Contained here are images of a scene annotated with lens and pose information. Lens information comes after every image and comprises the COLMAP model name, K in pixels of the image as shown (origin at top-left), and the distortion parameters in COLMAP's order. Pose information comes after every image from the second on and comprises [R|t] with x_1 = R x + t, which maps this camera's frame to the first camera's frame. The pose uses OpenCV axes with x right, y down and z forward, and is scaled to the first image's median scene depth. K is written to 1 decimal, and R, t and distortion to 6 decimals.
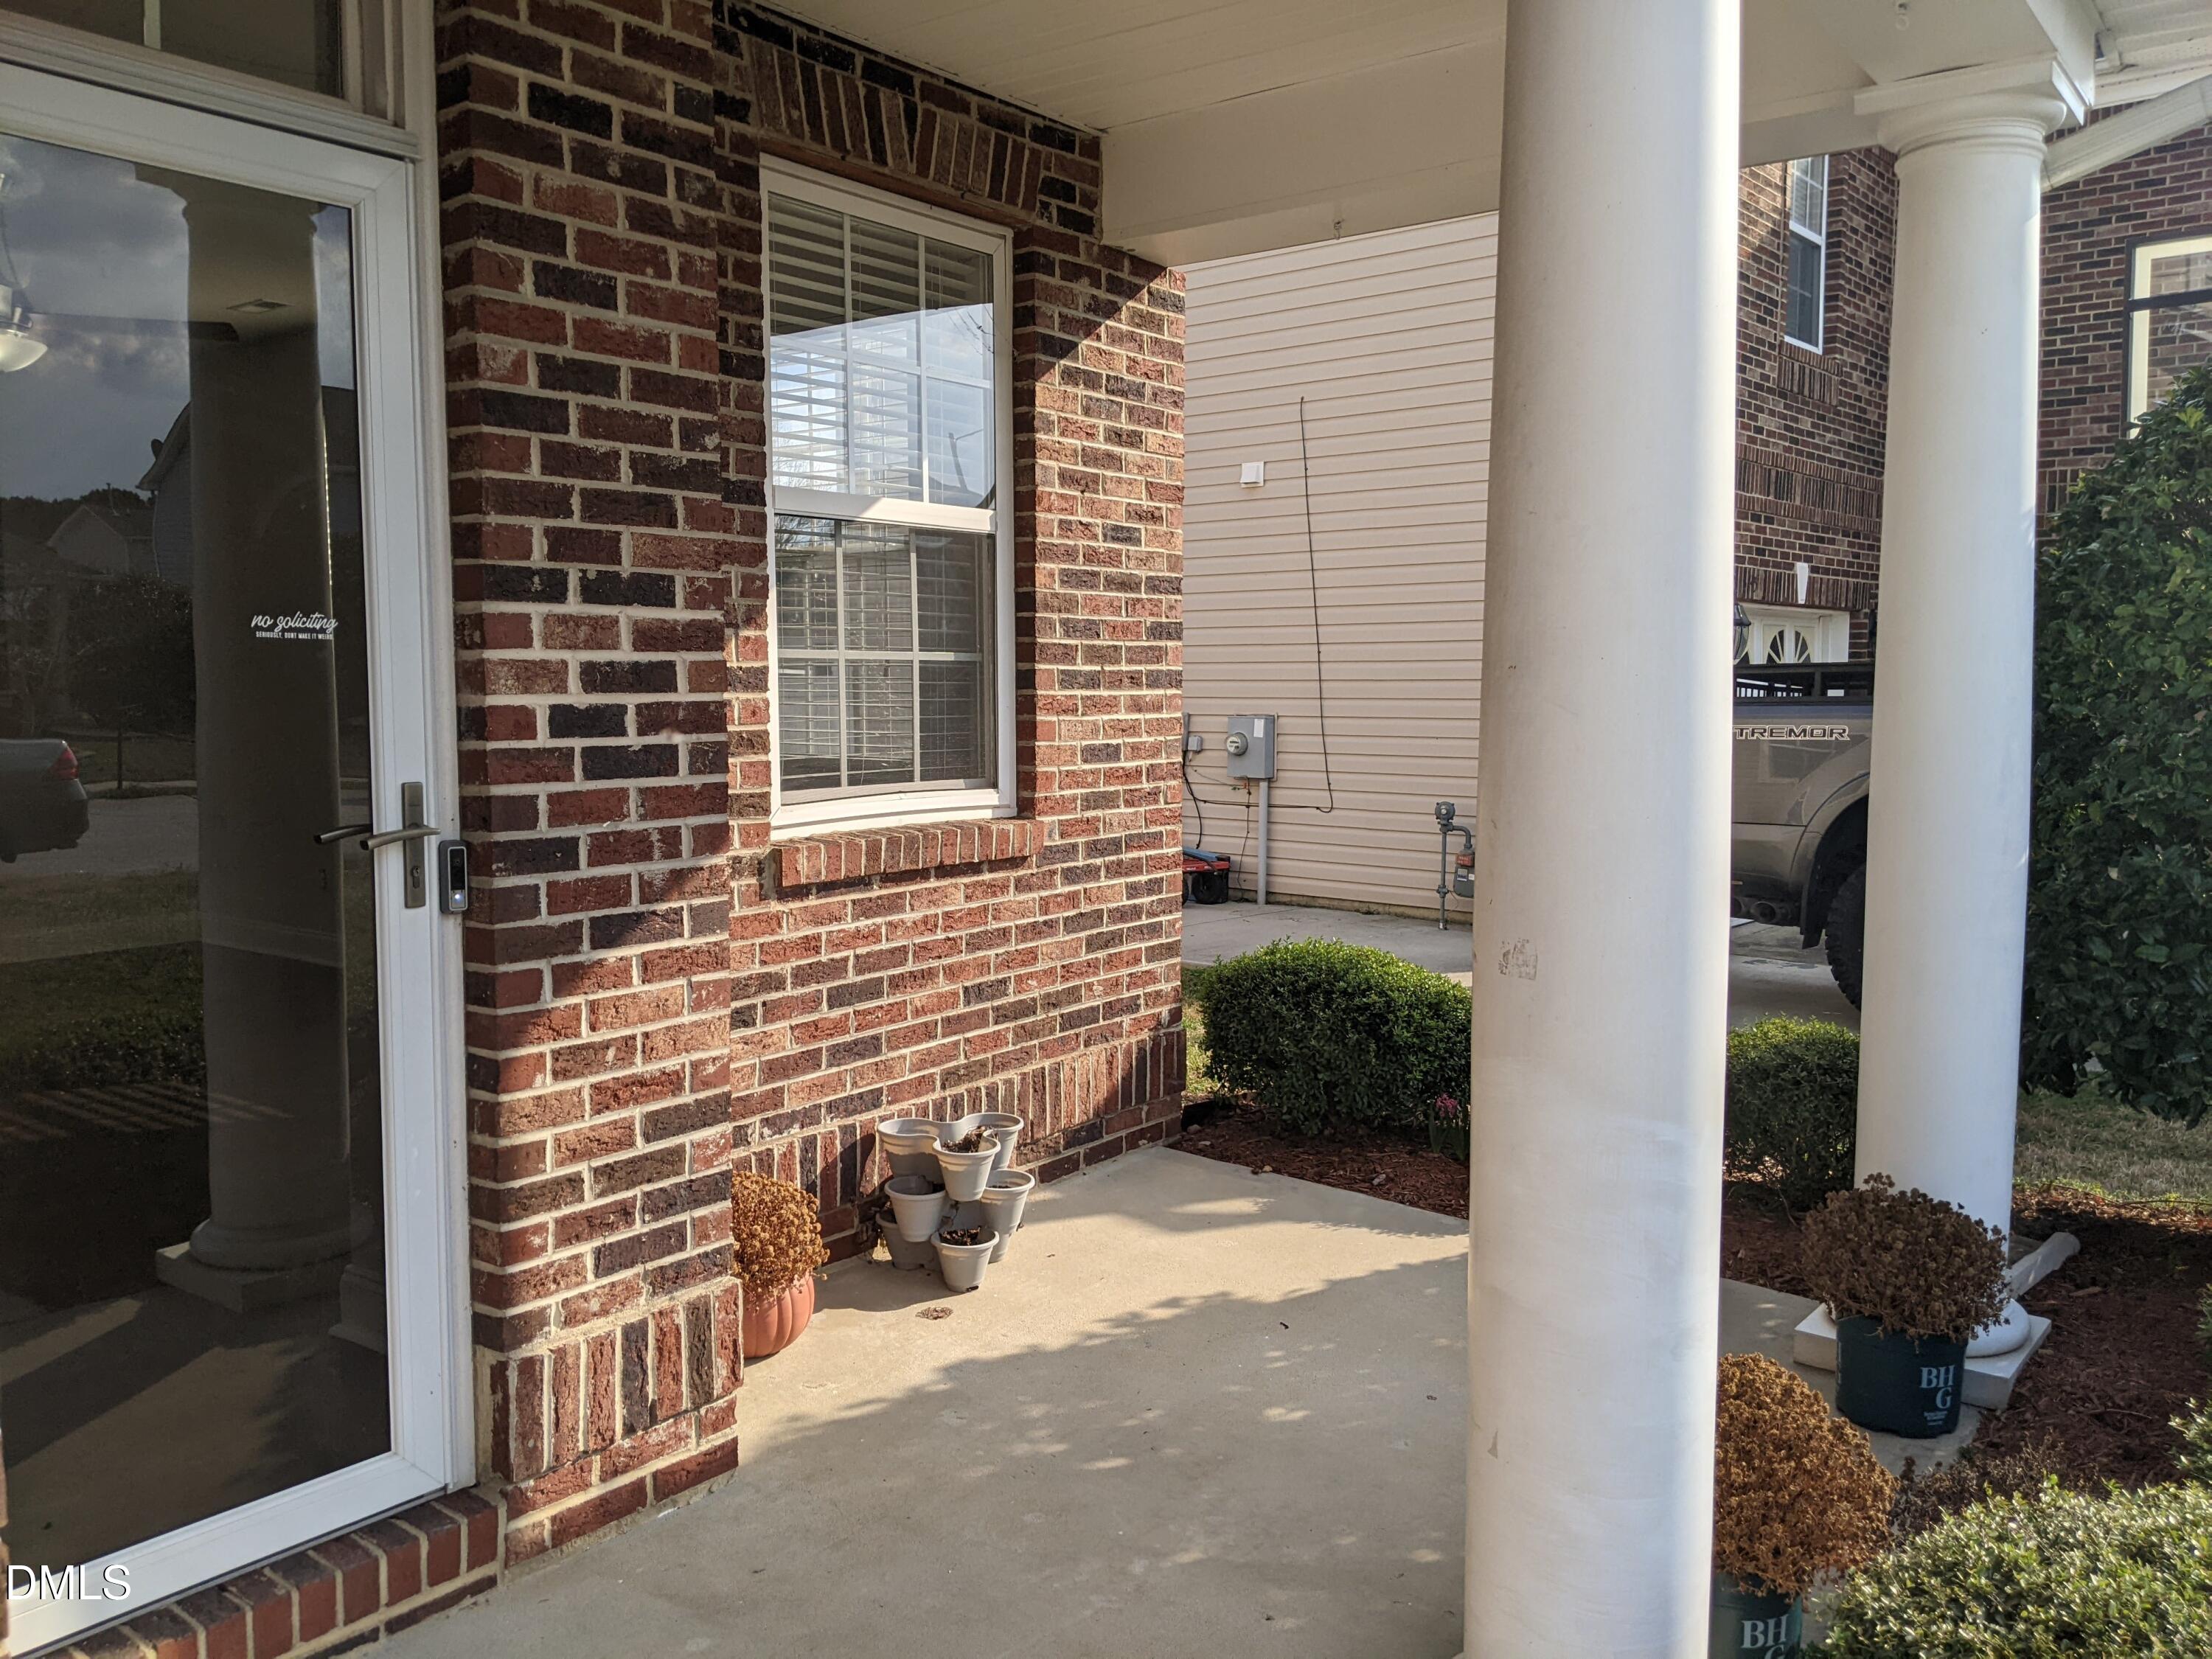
lens RADIAL K [[1750.5, 0, 1089.5], [0, 1750.5, 837.8], [0, 0, 1]] dist [0.014414, -0.005395]
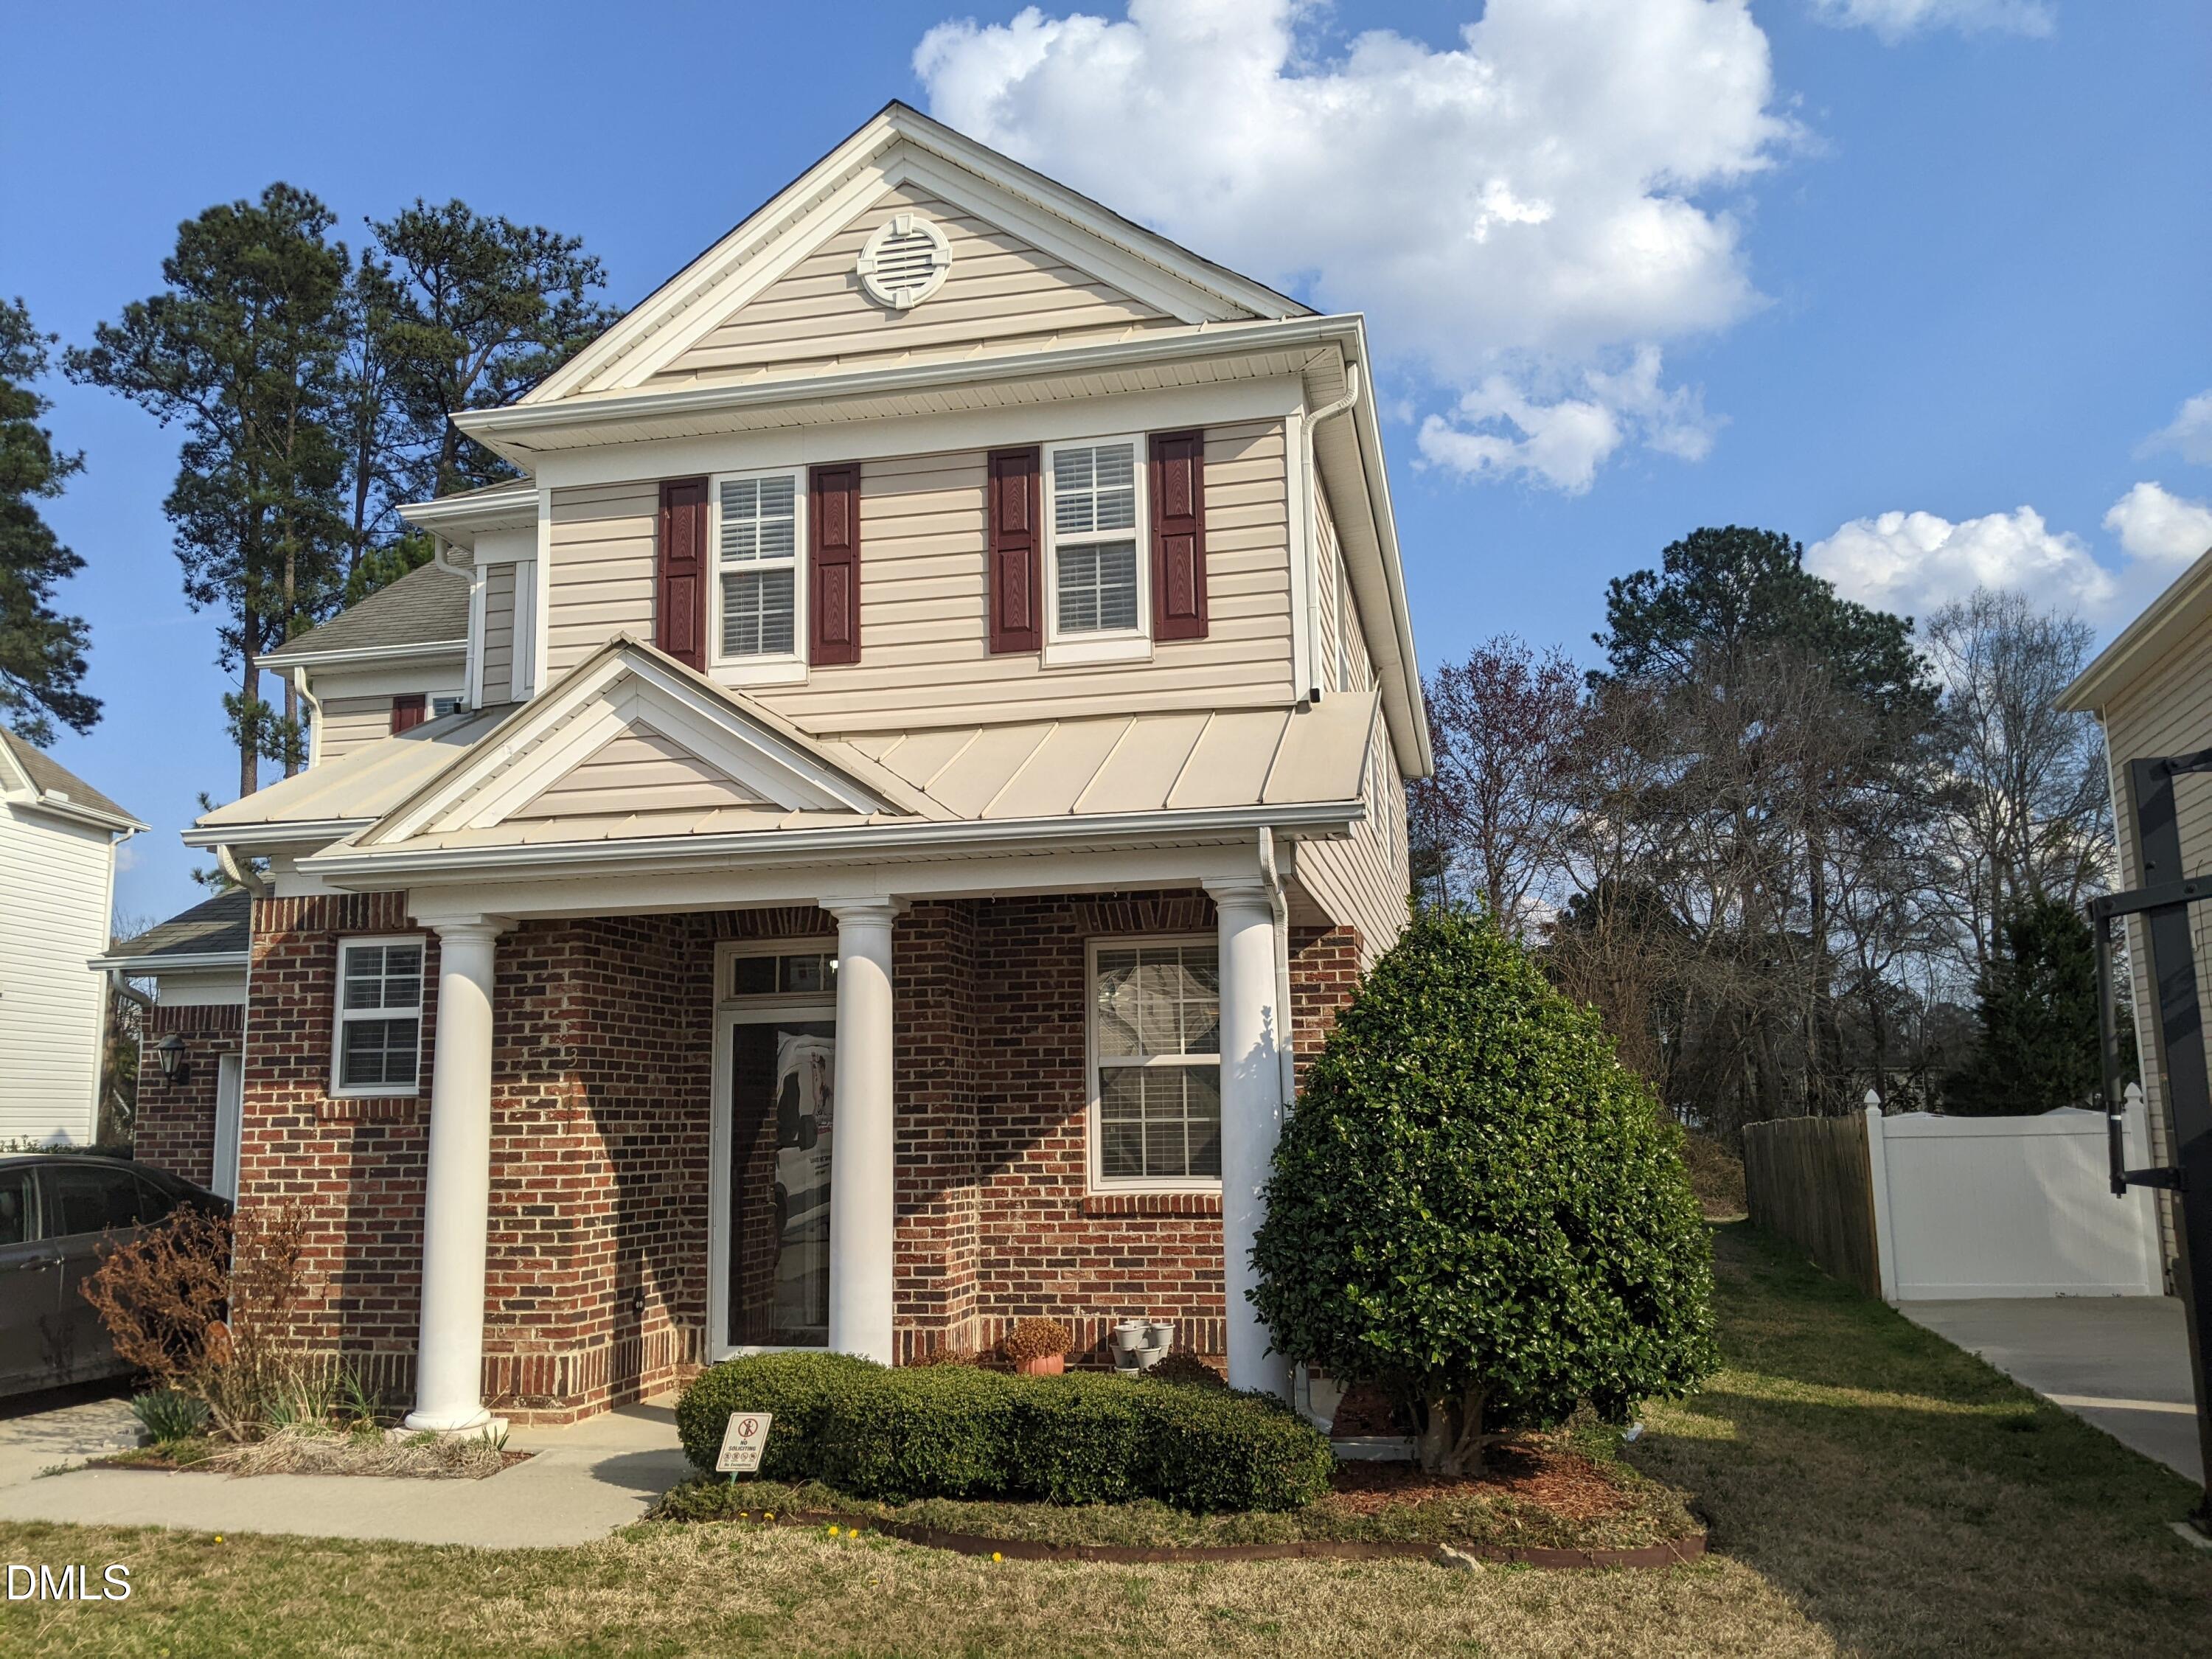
lens RADIAL K [[1750.5, 0, 1089.5], [0, 1750.5, 837.8], [0, 0, 1]] dist [0.014414, -0.005395]
pose [[0.385355, -0.151997, -0.910164, 2.196231], [-0.070249, 0.978646, -0.193176, -0.015005], [0.920091, 0.138380, 0.366448, -0.022145]]
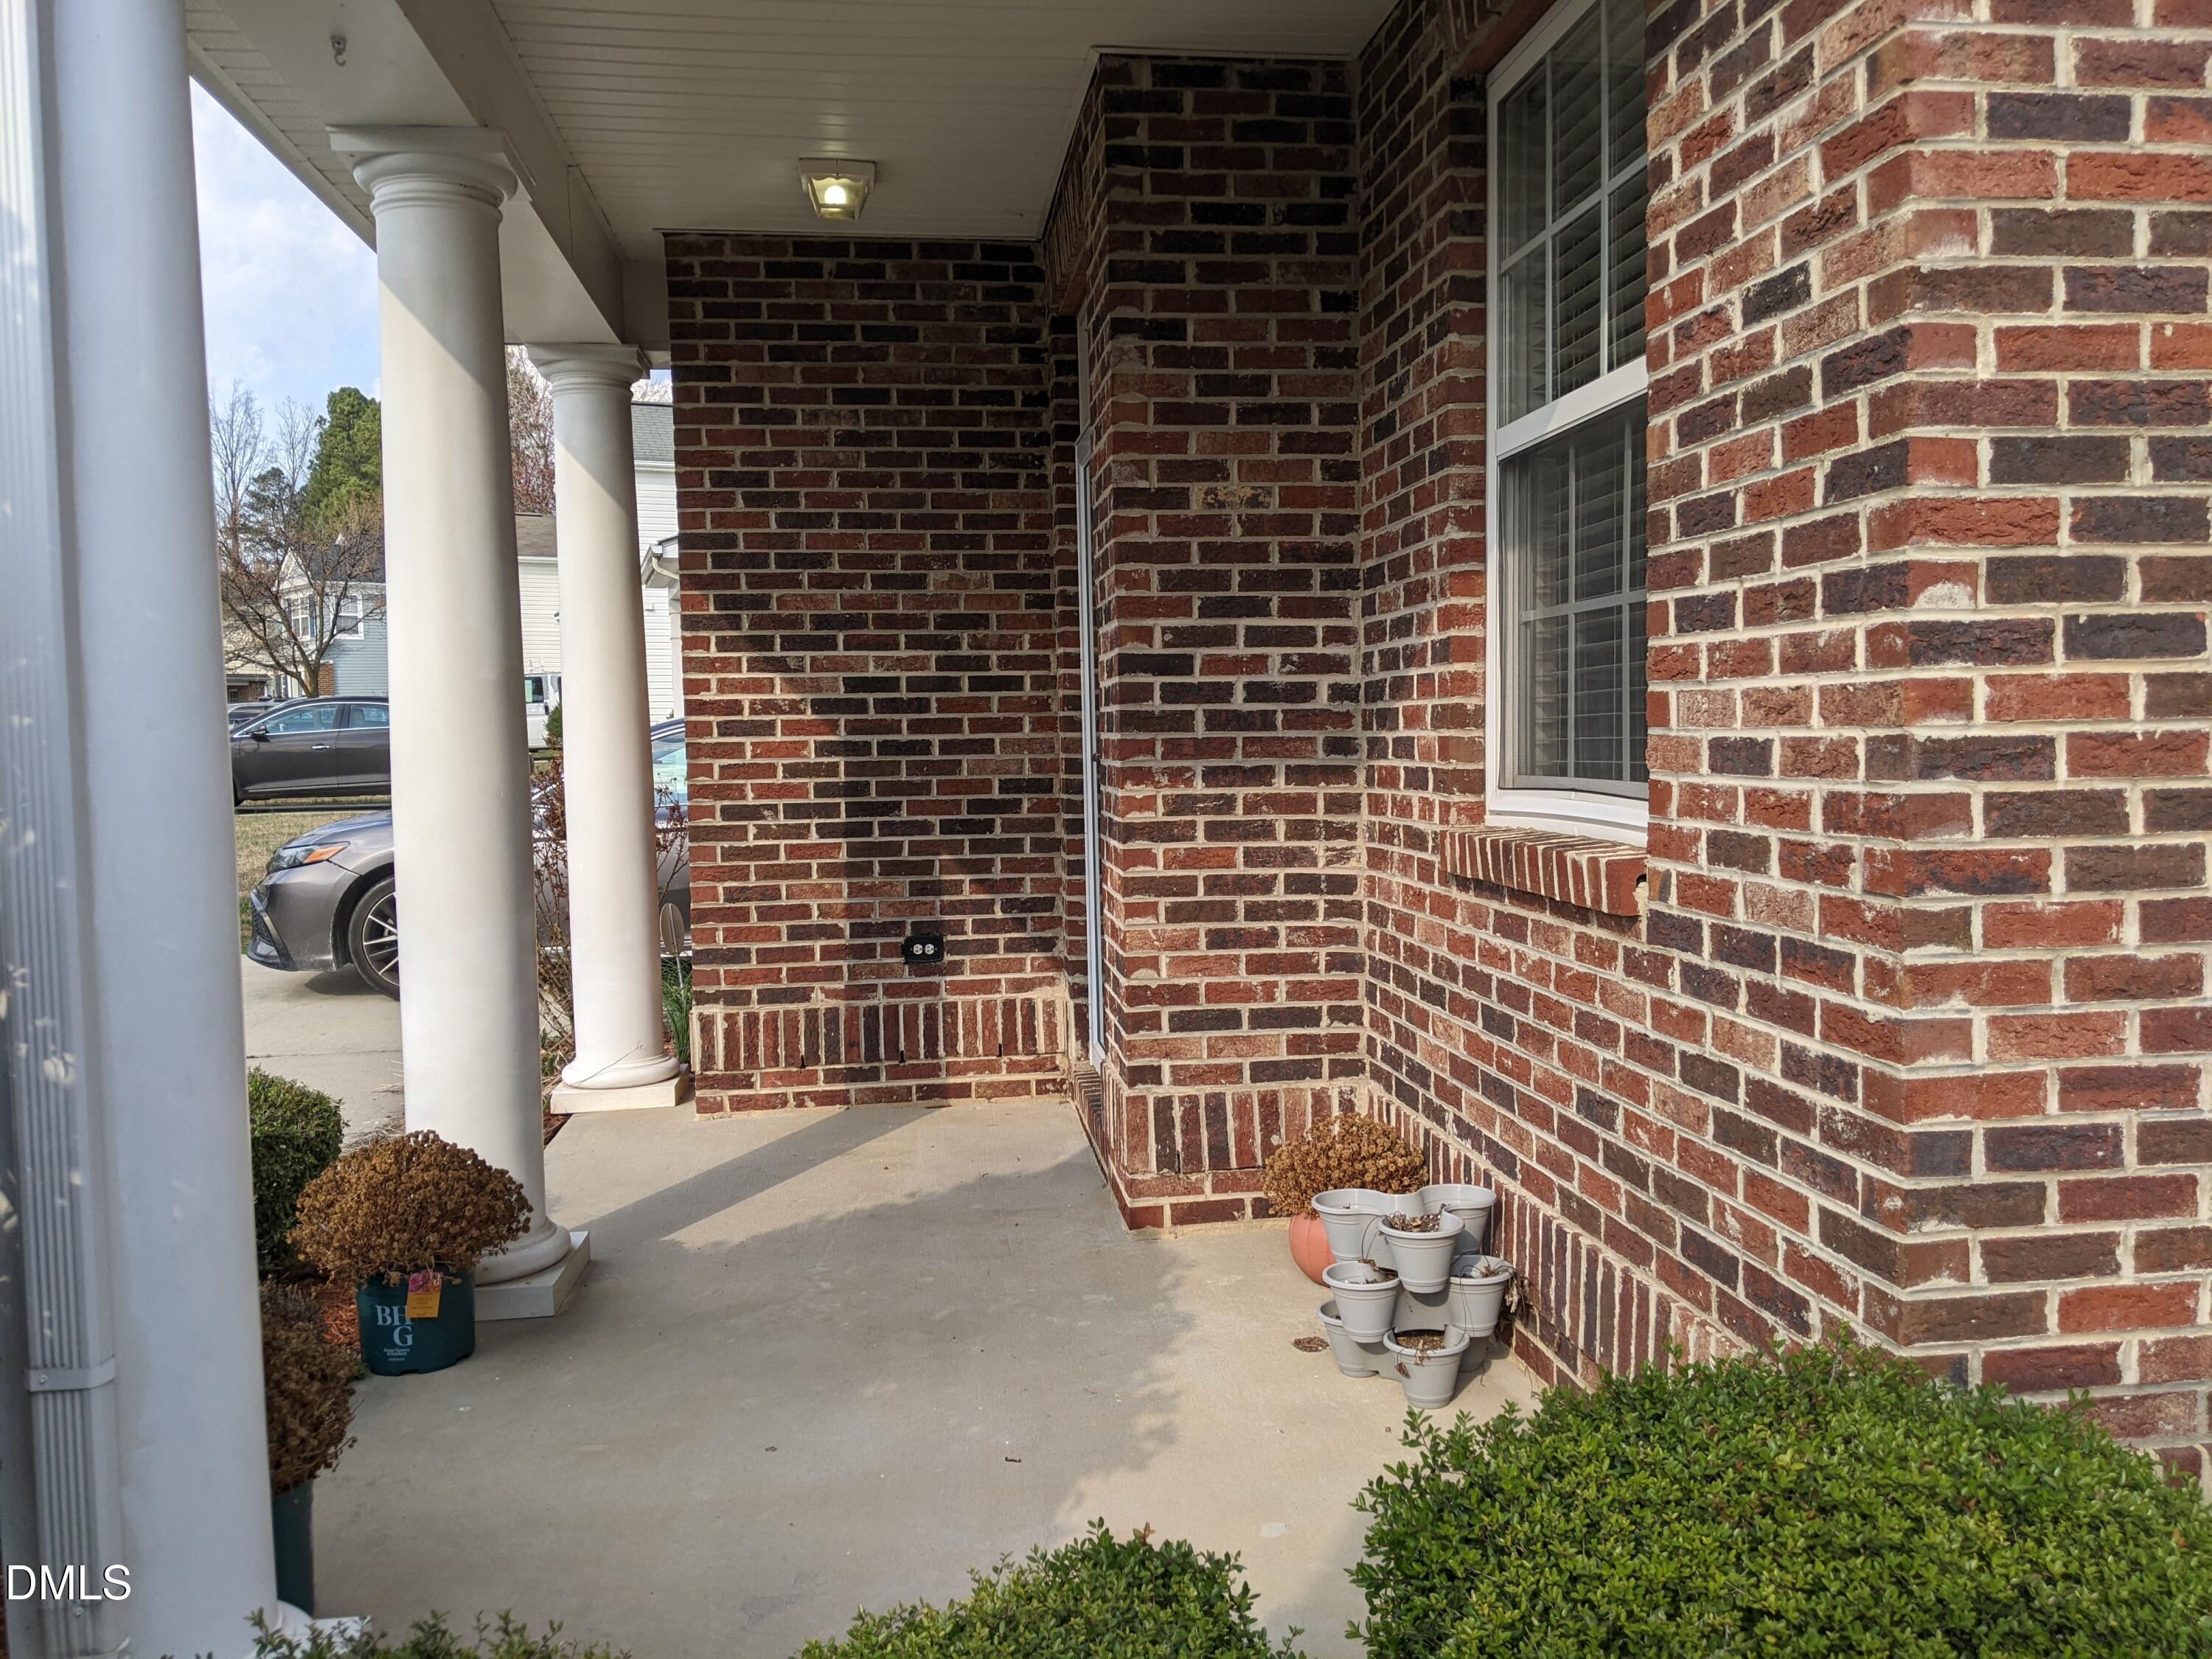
lens RADIAL K [[1750.5, 0, 1089.5], [0, 1750.5, 837.8], [0, 0, 1]] dist [0.014414, -0.005395]
pose [[-0.727008, 0.049102, -0.684871, 0.583952], [-0.052779, 0.990492, 0.127041, -0.095162], [0.684597, 0.128506, -0.717505, 1.485892]]
